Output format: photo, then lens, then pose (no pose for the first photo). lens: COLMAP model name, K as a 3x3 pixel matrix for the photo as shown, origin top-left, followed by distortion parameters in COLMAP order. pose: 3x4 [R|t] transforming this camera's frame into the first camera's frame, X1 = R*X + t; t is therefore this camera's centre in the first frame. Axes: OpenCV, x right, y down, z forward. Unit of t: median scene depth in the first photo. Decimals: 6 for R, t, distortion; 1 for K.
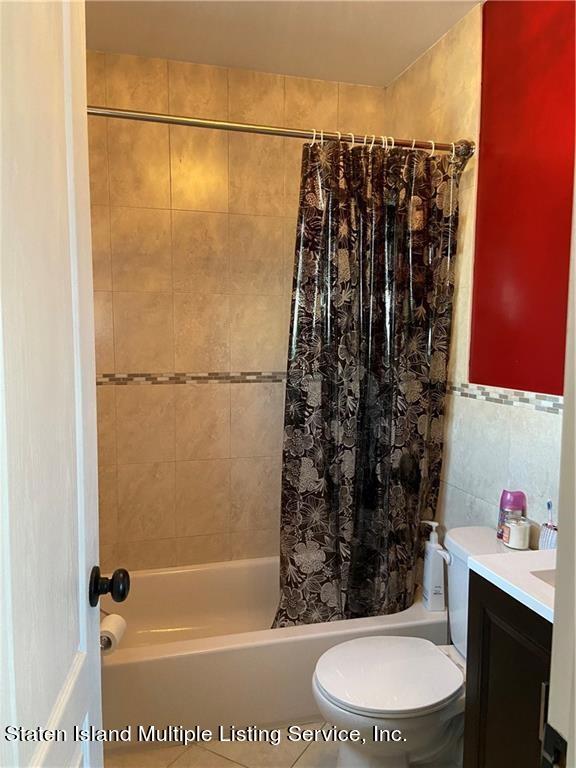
lens RADIAL K [[581.0, 0, 287.4], [0, 581.0, 385.2], [0, 0, 1]] dist [0.101715, -0.126159]
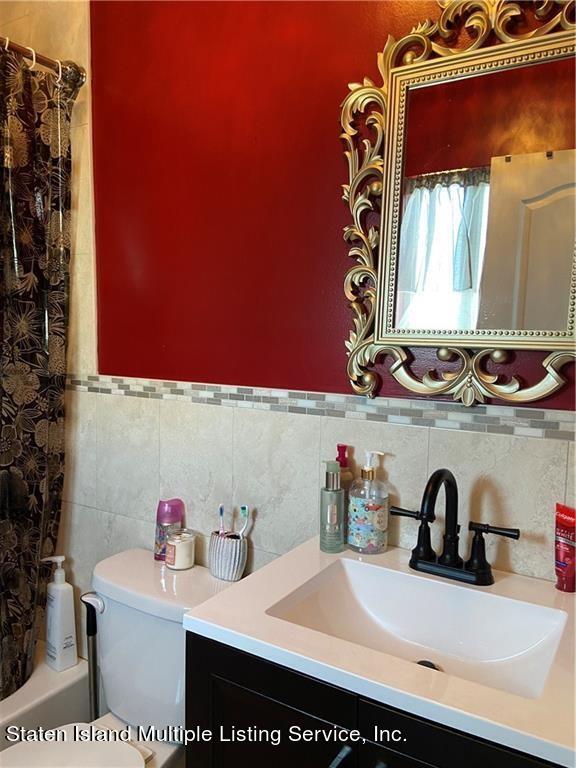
lens RADIAL K [[581.0, 0, 290.7], [0, 581.0, 388.9], [0, 0, 1]] dist [0.101715, -0.126159]
pose [[0.735074, -0.059703, 0.675353, -0.040695], [0.046078, 0.998211, 0.038092, -0.002982], [-0.676419, 0.003119, 0.736510, 0.234004]]
